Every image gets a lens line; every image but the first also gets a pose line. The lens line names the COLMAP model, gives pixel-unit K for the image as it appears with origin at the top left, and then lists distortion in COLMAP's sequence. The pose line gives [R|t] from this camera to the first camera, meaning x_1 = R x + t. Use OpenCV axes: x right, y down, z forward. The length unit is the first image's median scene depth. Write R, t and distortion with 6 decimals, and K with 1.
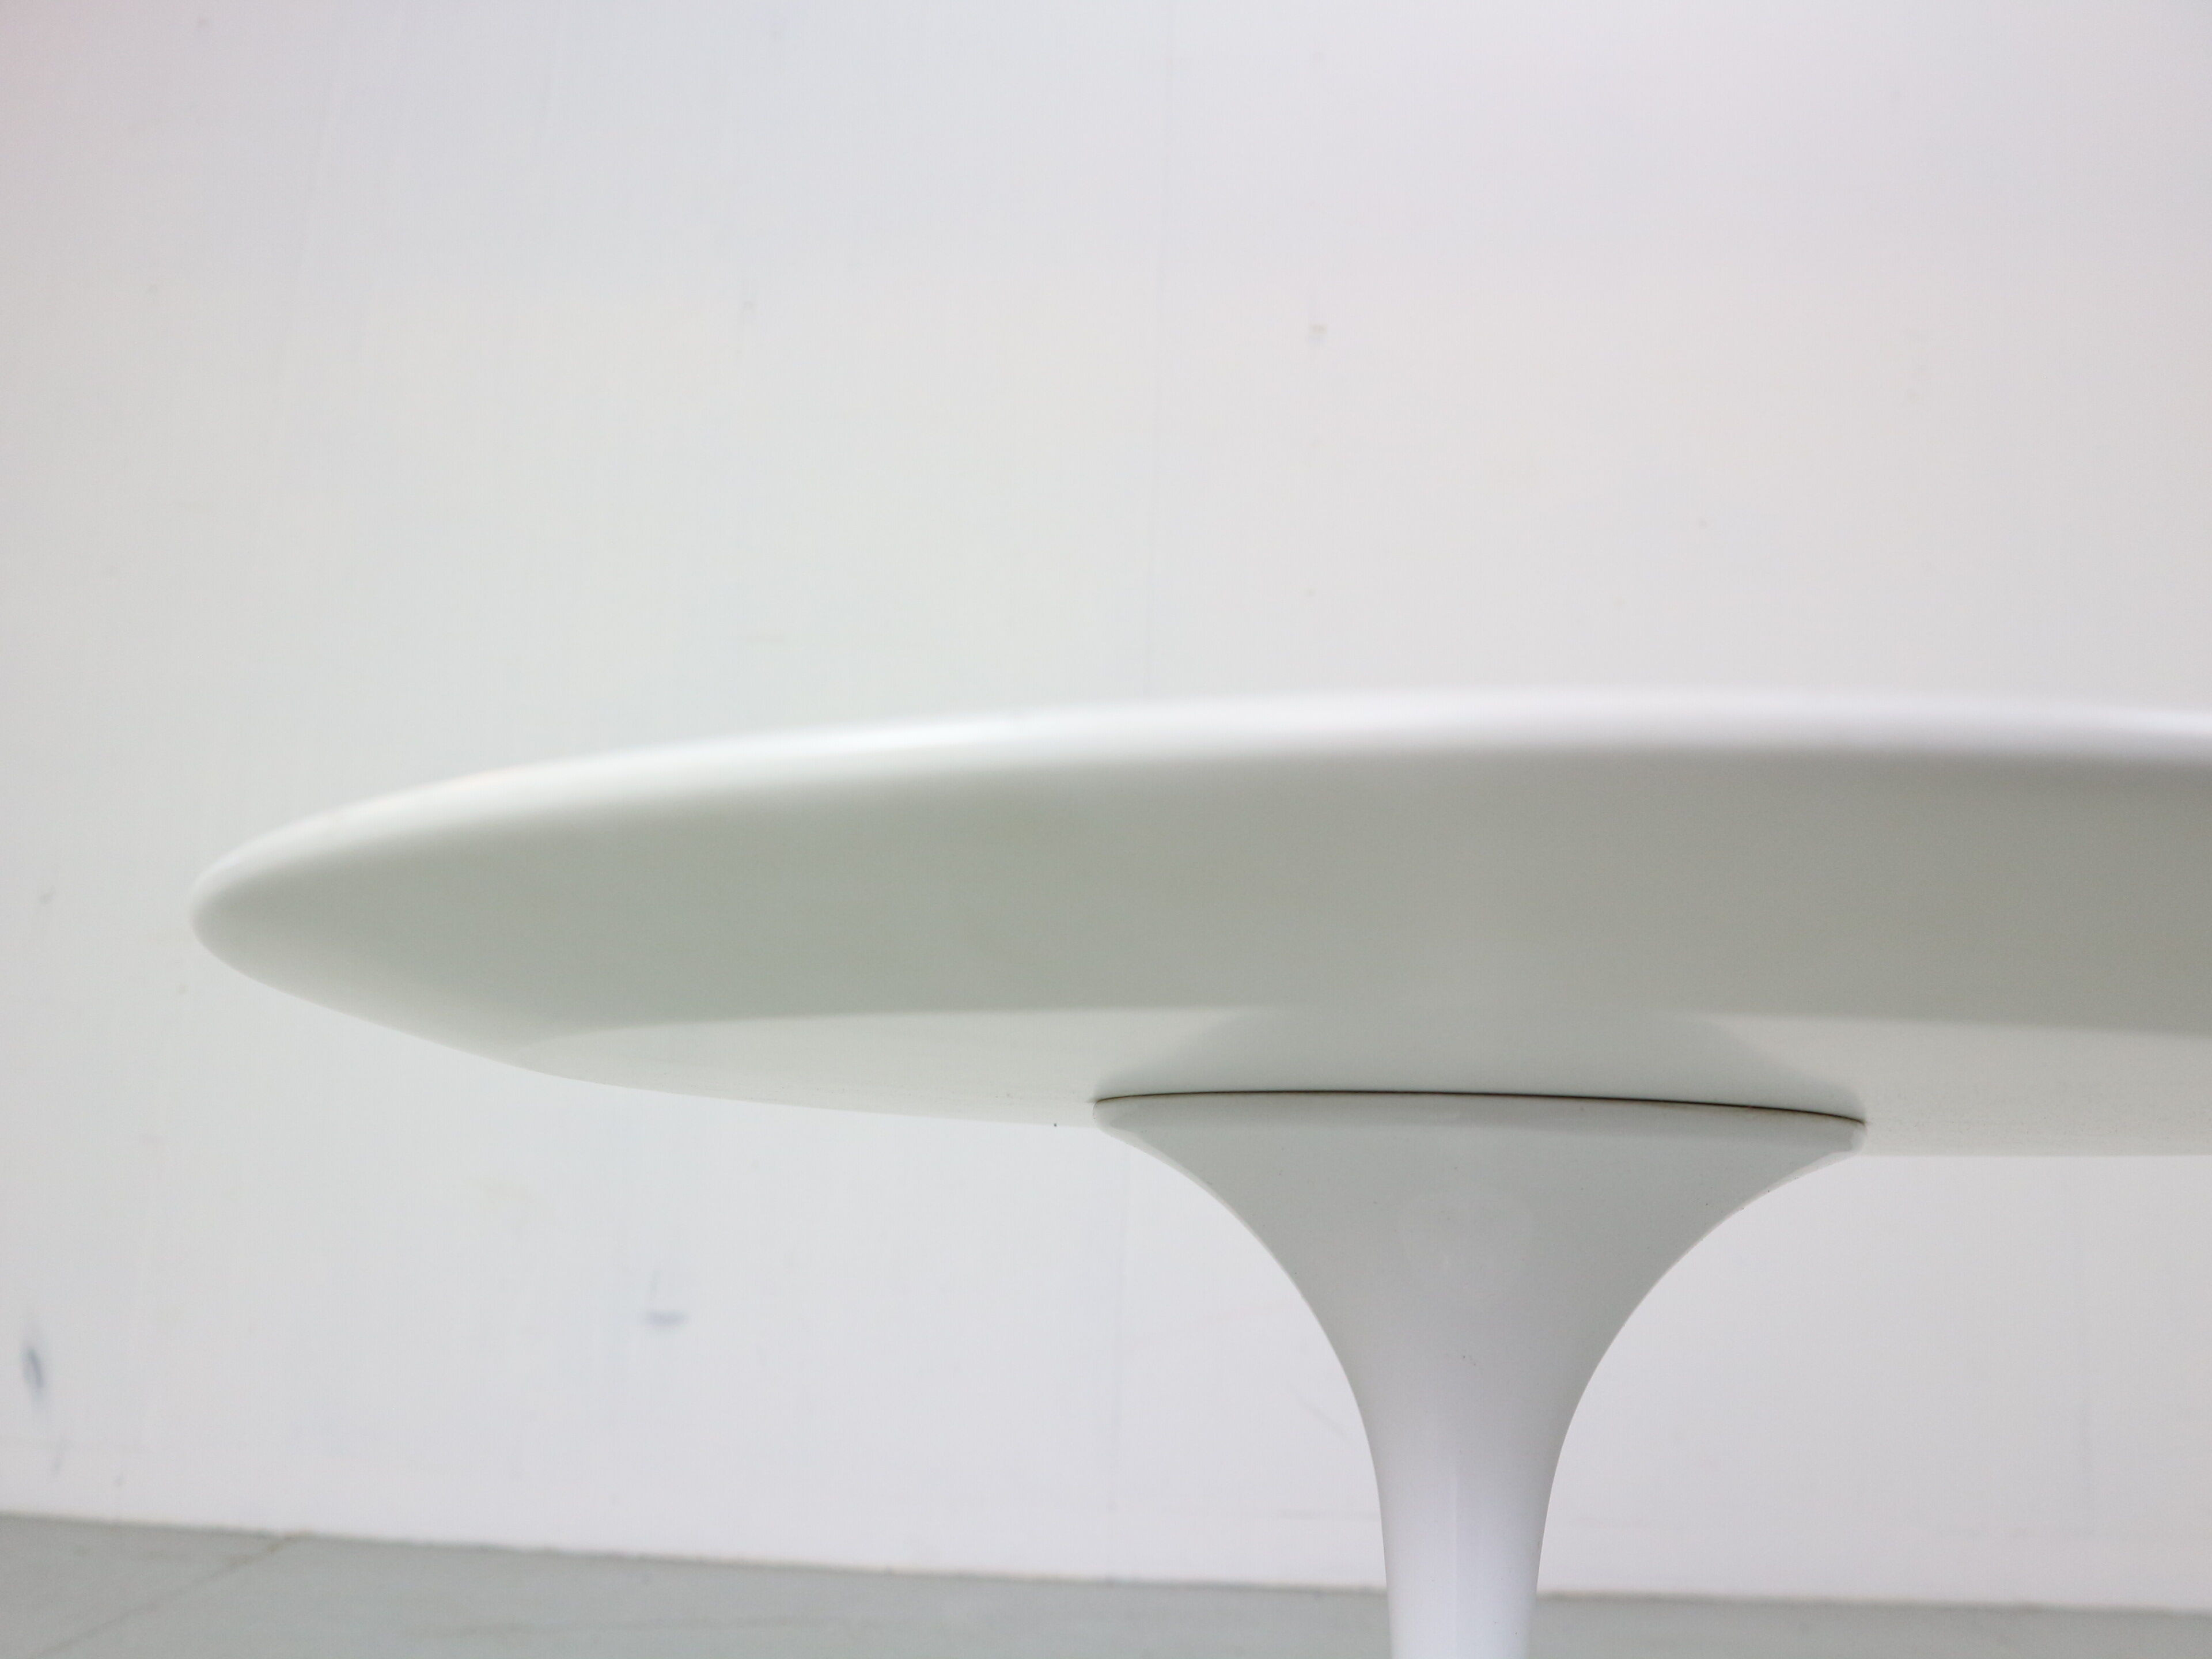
lens RADIAL K [[1725.0, 0, 1097.2], [0, 1725.0, 833.0], [0, 0, 1]] dist [-0.123151, 0.079637]
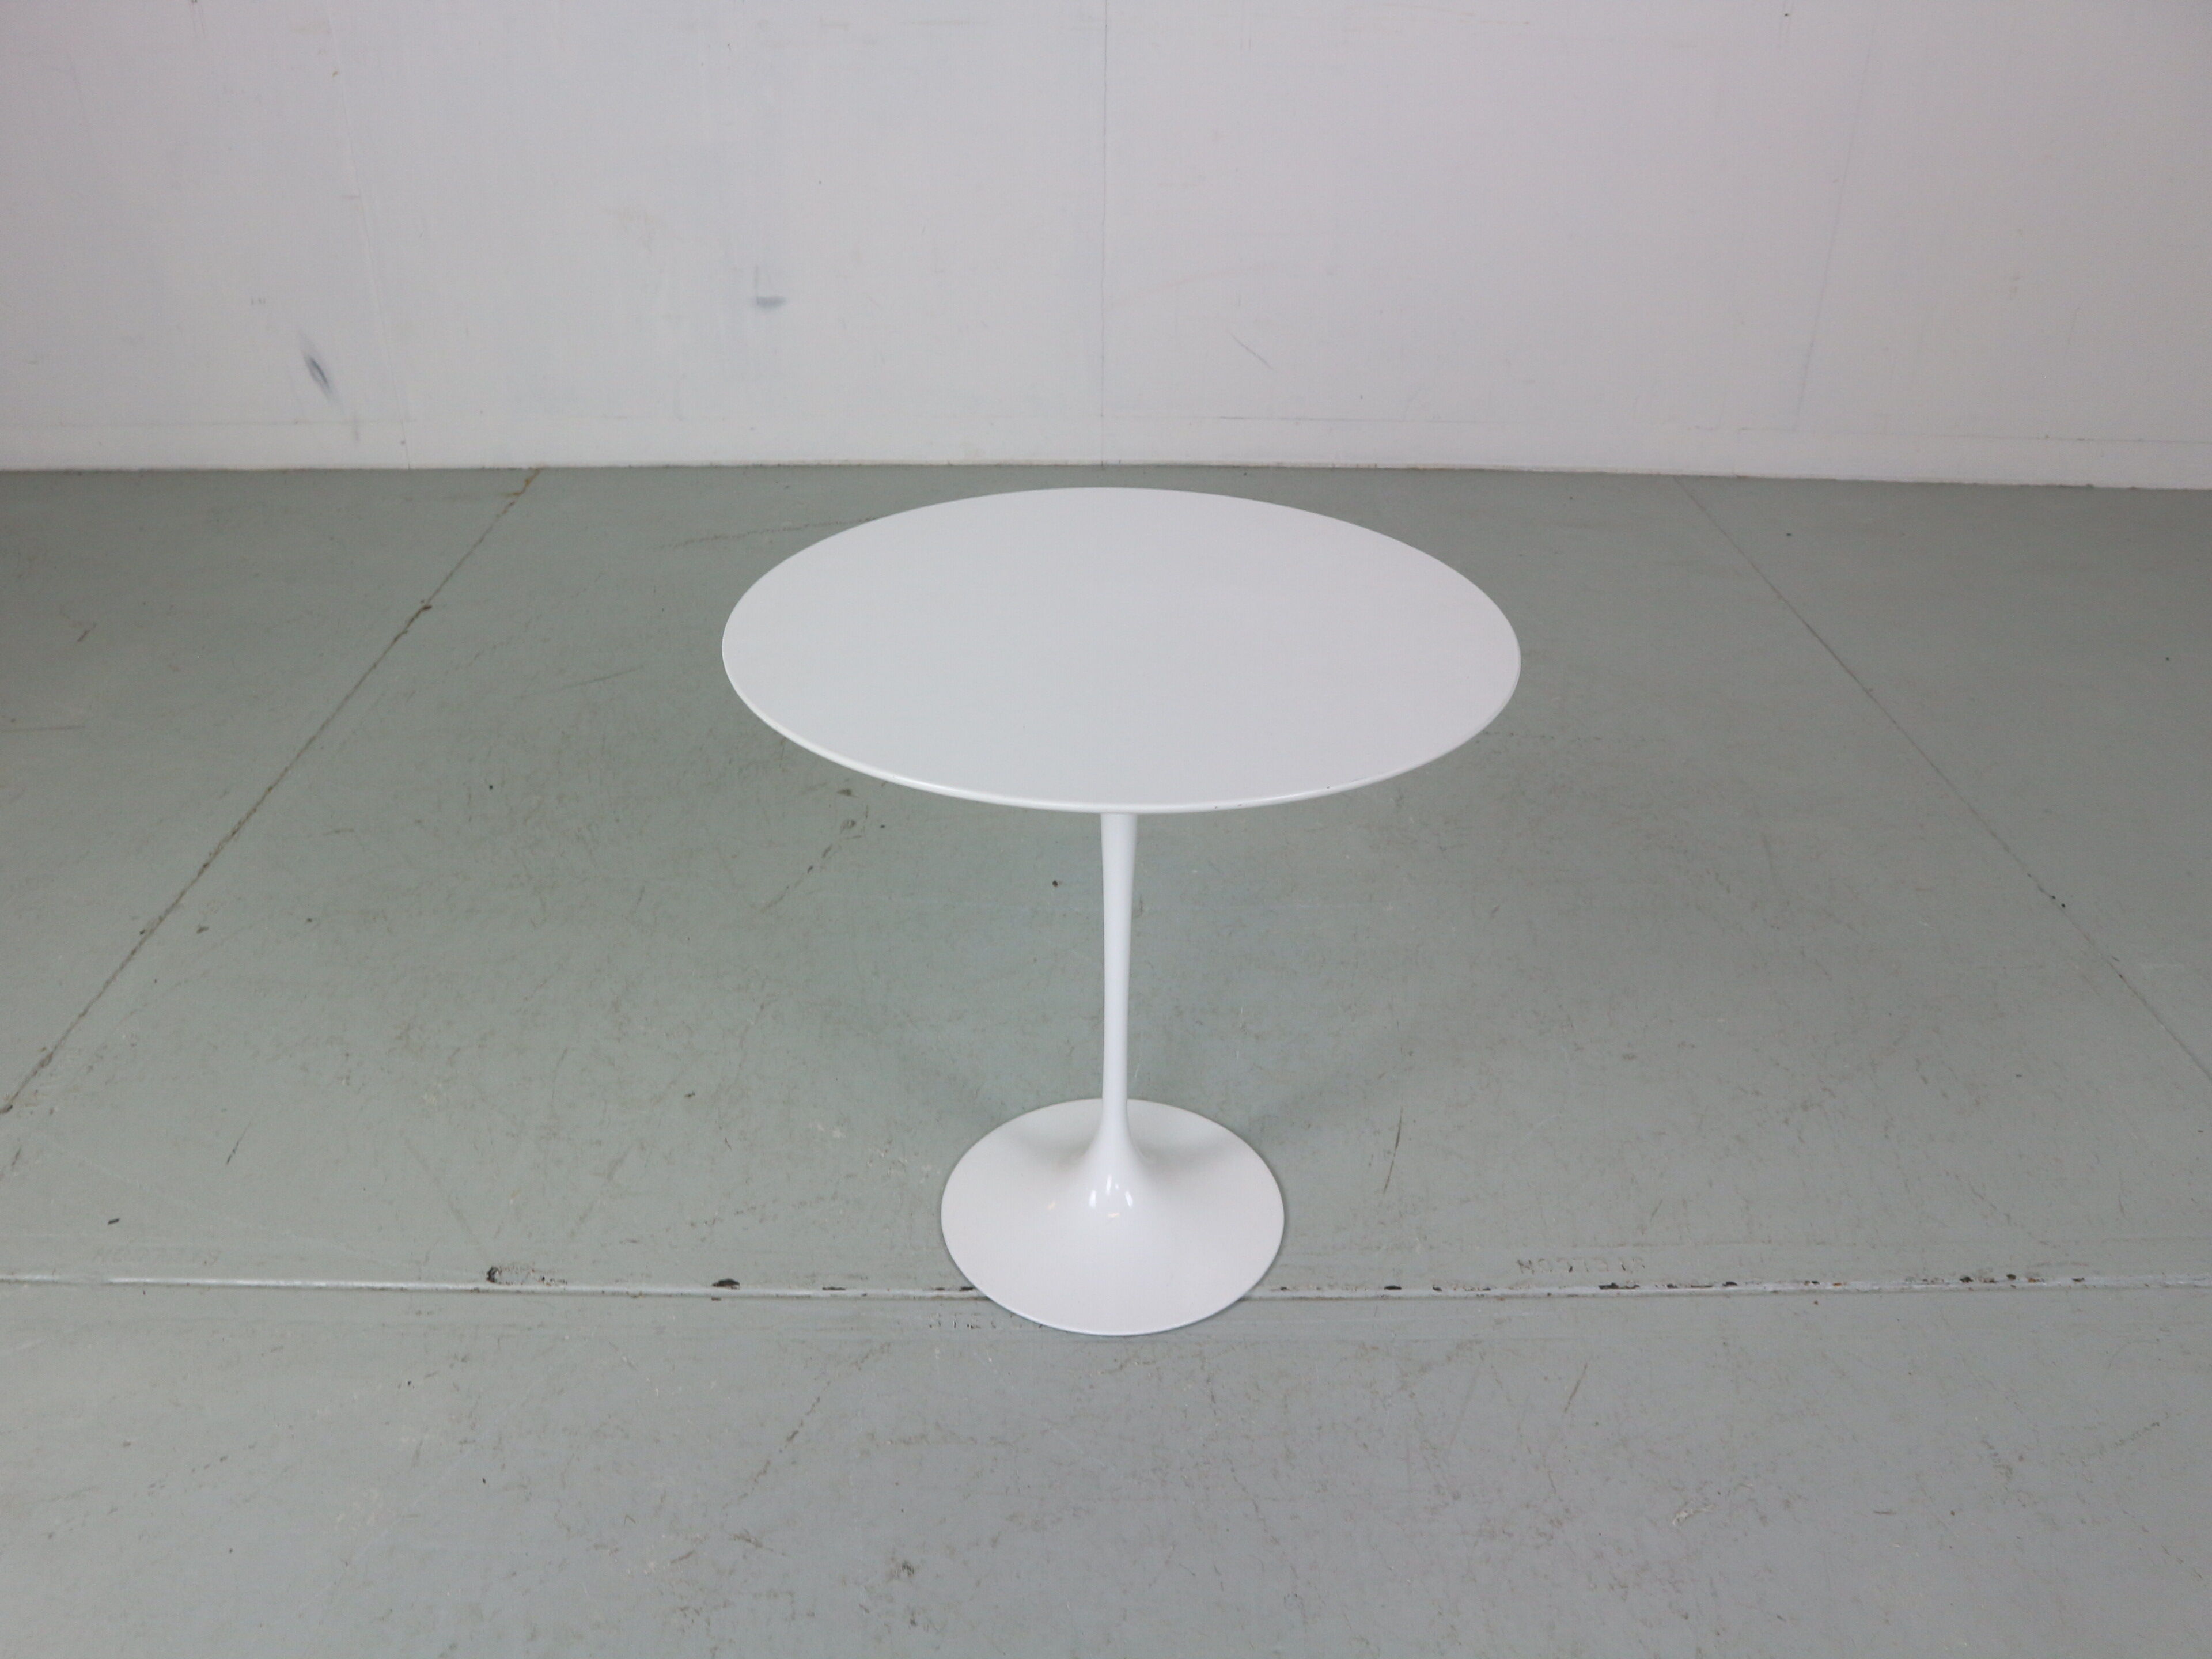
lens RADIAL K [[1725.0, 0, 1096.5], [0, 1725.0, 837.7], [0, 0, 1]] dist [-0.123151, 0.079637]
pose [[0.999342, -0.028672, -0.022201, 0.025948], [0.036156, 0.741032, 0.670496, -0.307364], [-0.002773, -0.670857, 0.741581, -0.305350]]
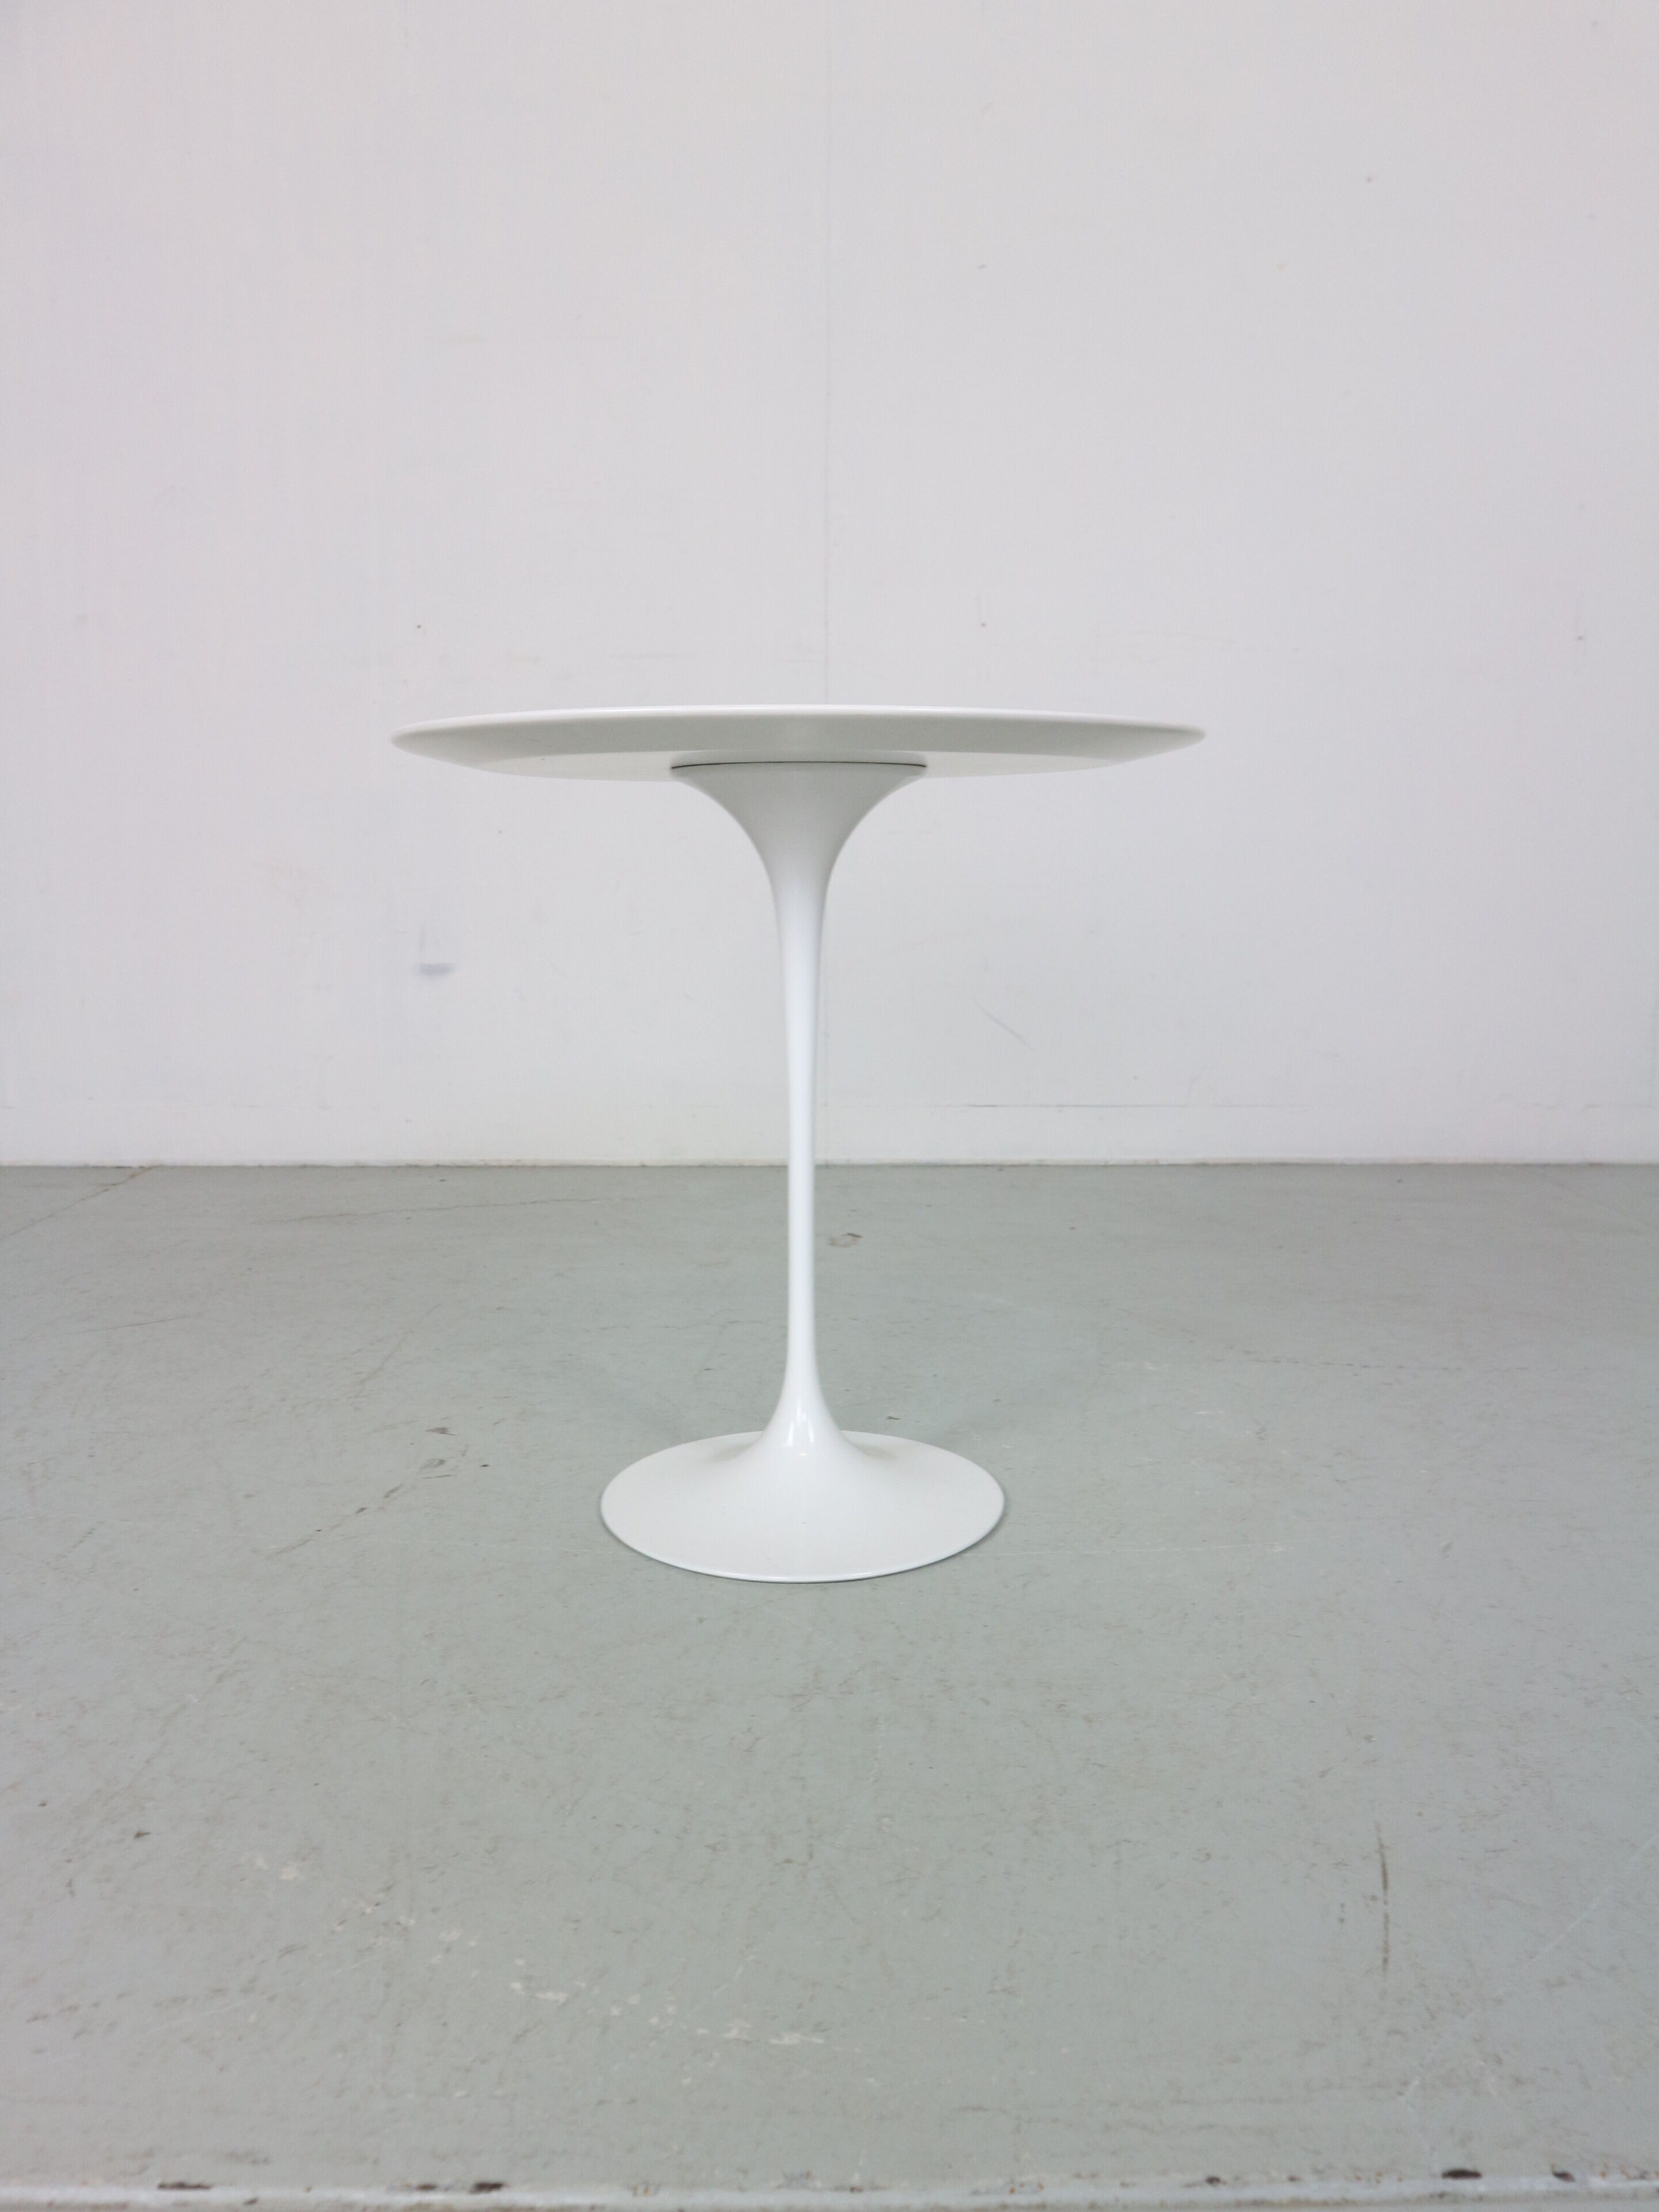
lens RADIAL K [[1725.0, 0, 836.0], [0, 1725.0, 1097.7], [0, 0, 1]] dist [-0.123151, 0.079637]
pose [[0.999031, -0.043384, -0.007470, 0.024937], [0.043401, 0.942262, 0.332053, -0.008558], [-0.007367, -0.332055, 0.943231, -0.139607]]
